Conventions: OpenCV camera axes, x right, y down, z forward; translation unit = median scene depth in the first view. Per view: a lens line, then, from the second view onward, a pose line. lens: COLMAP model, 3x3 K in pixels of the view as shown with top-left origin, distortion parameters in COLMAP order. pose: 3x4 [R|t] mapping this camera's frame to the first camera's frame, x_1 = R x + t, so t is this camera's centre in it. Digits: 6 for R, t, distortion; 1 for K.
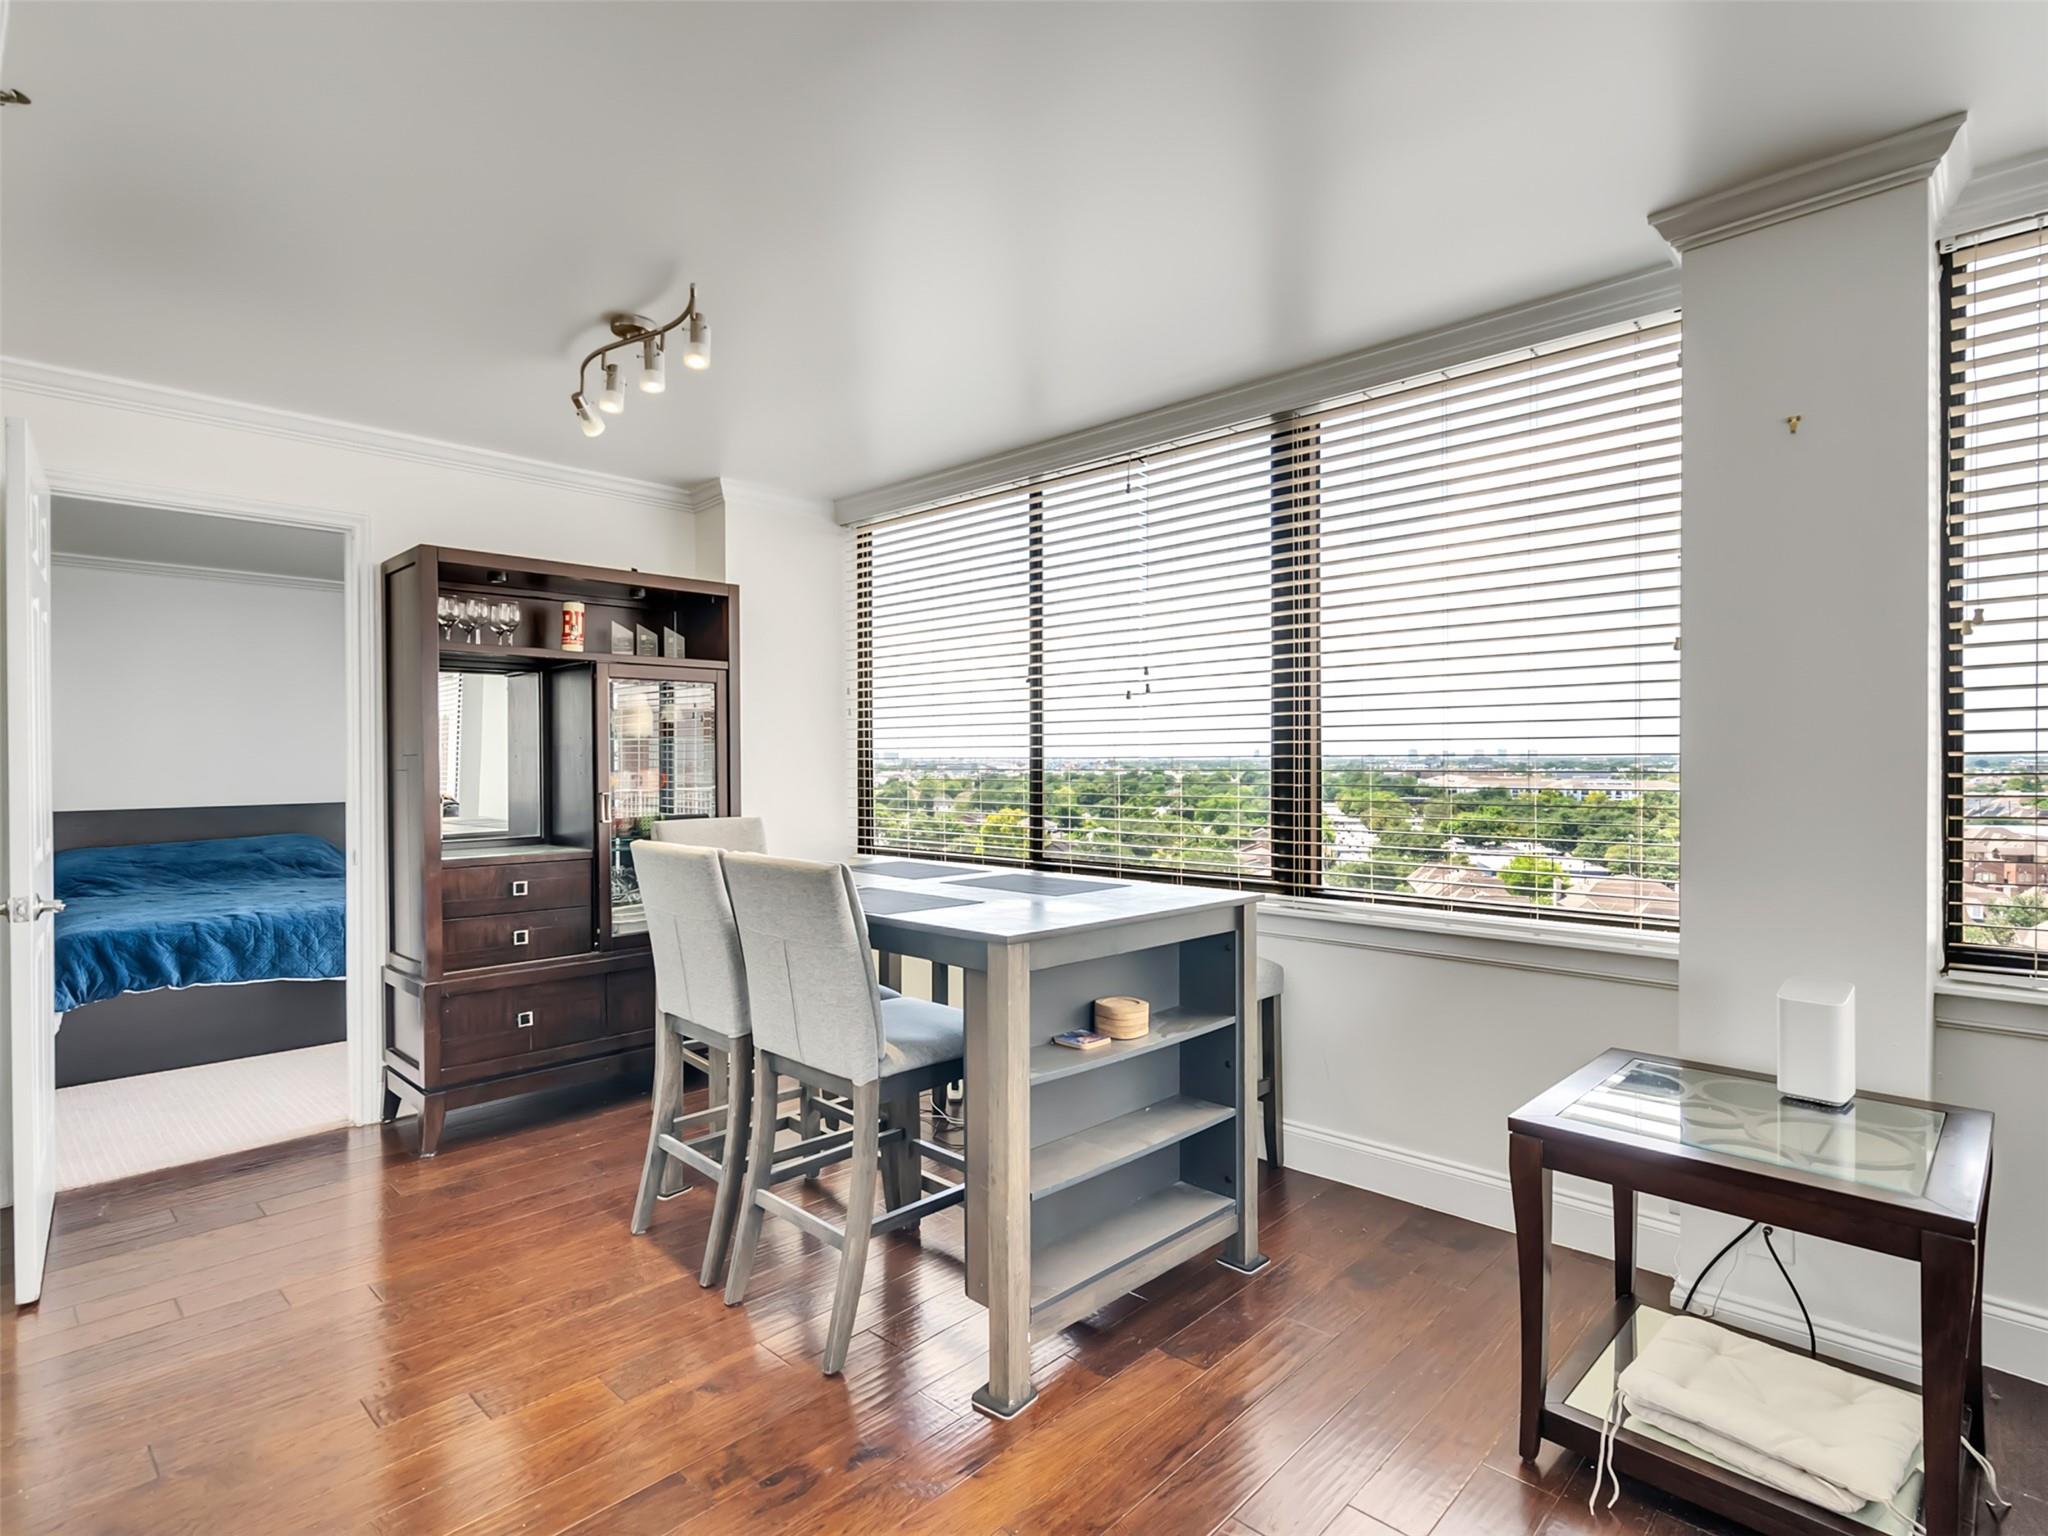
lens RADIAL K [[1050.8, 0, 1024.0], [0, 1050.8, 768.0], [0, 0, 1]] dist [-0.001745, 0.001254]
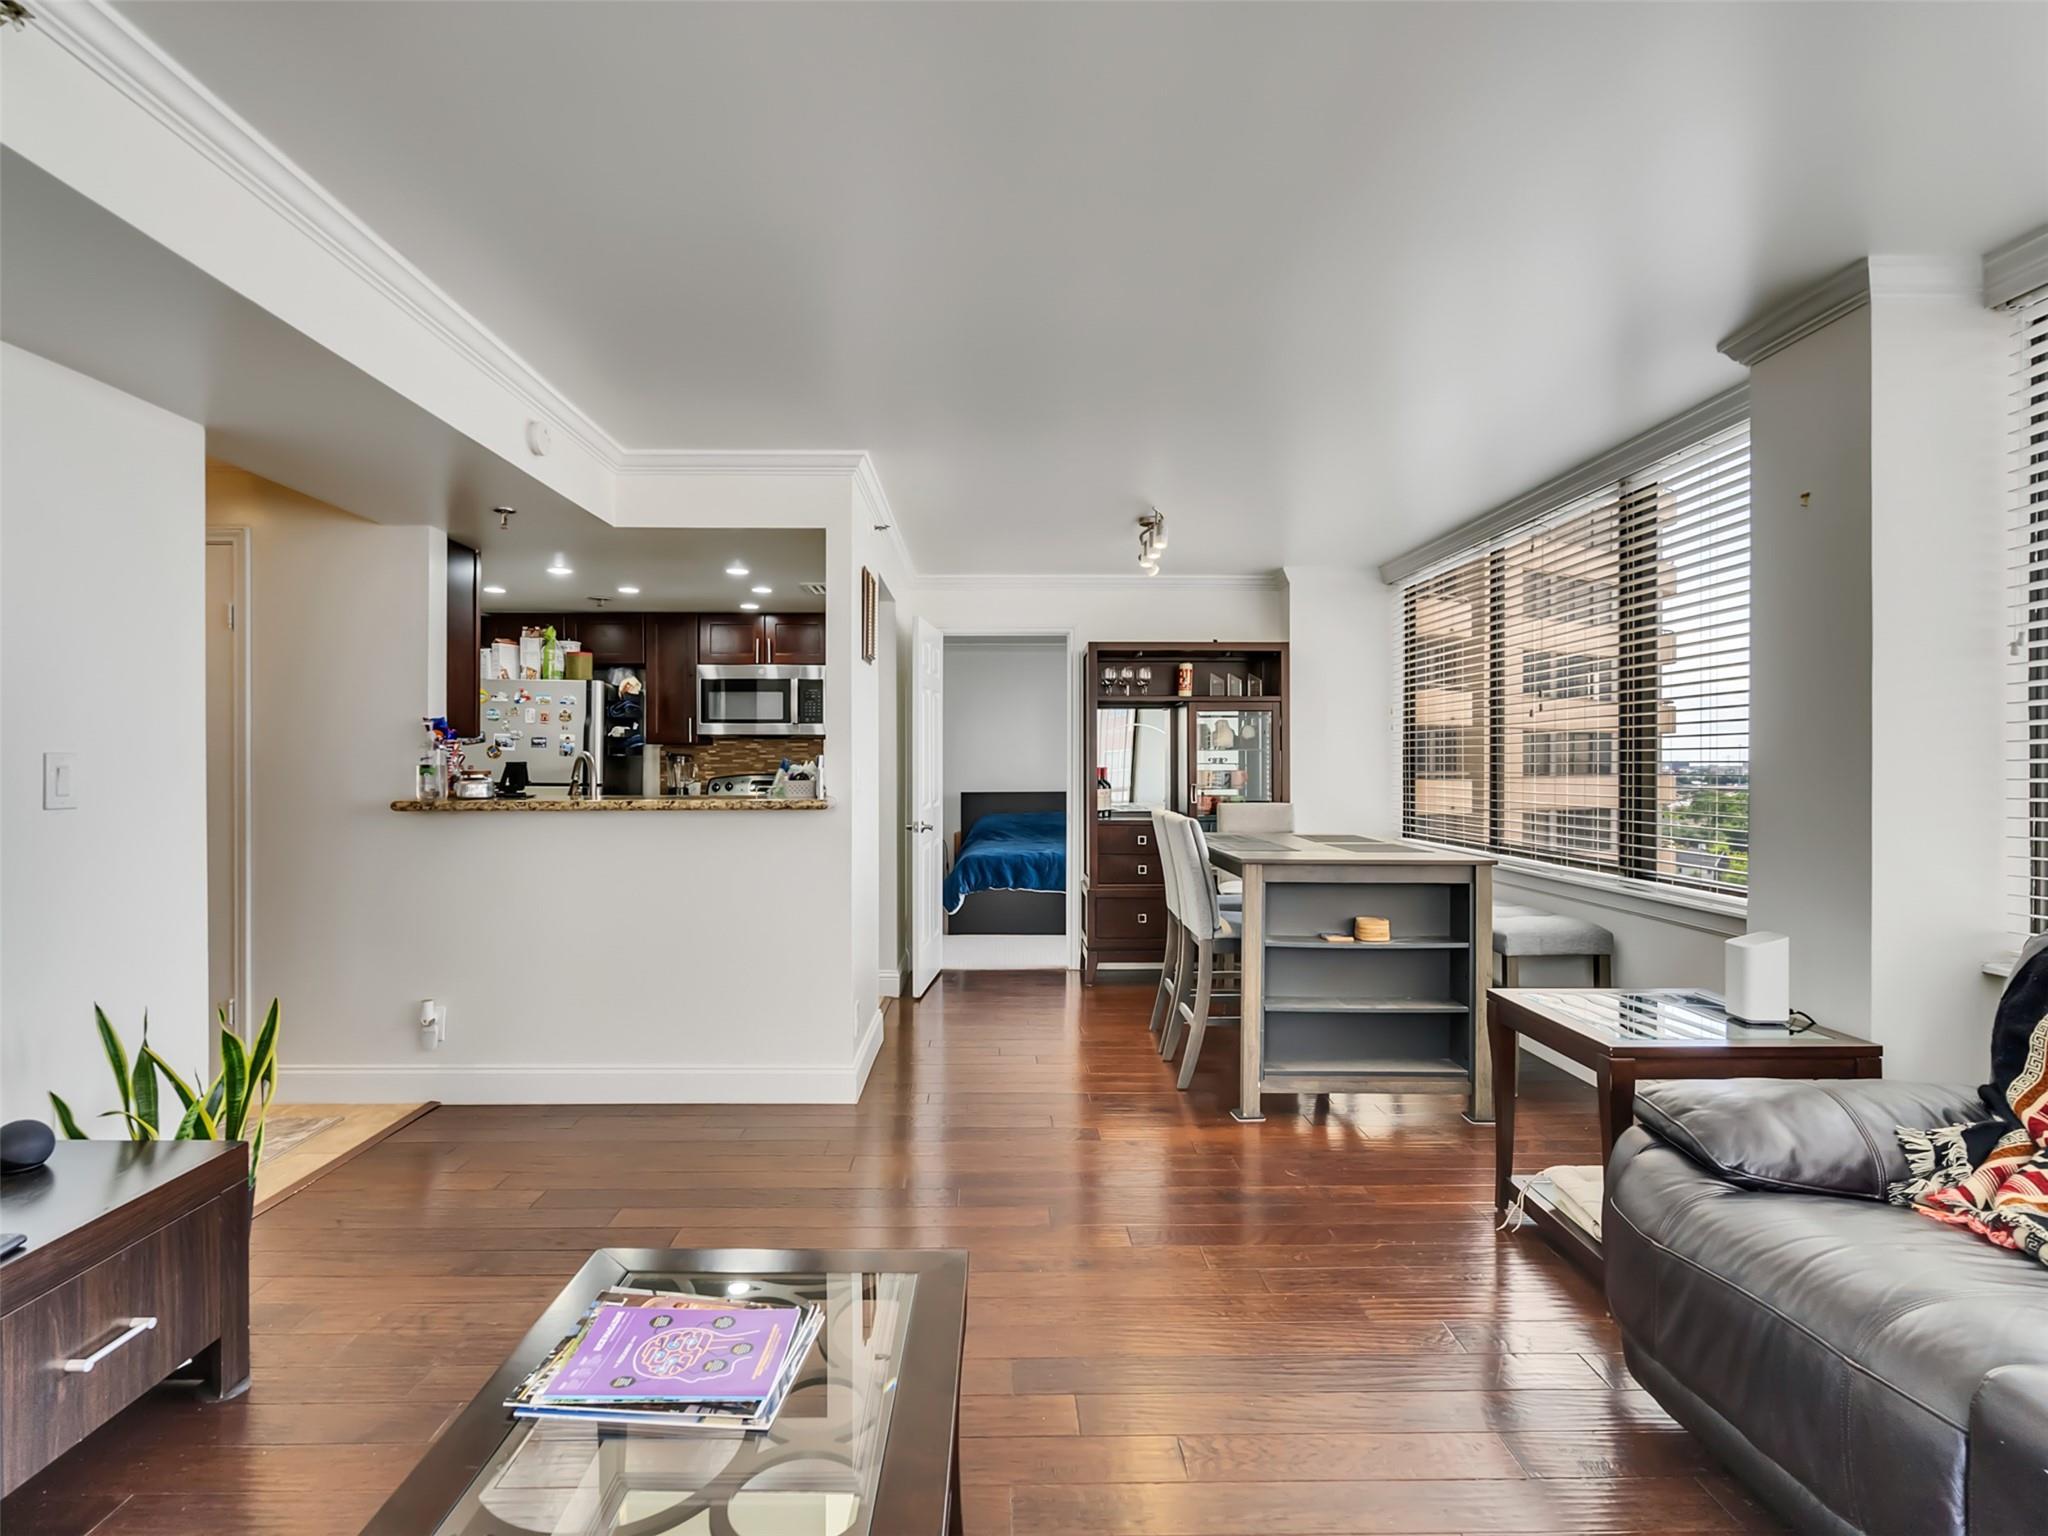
lens RADIAL K [[1050.8, 0, 1024.0], [0, 1050.8, 768.0], [0, 0, 1]] dist [-0.001745, 0.001254]
pose [[0.713175, 0.006836, -0.700952, 0.539533], [-0.011154, 0.999937, -0.001597, 0.004791], [0.700897, 0.008957, 0.713206, -0.312577]]
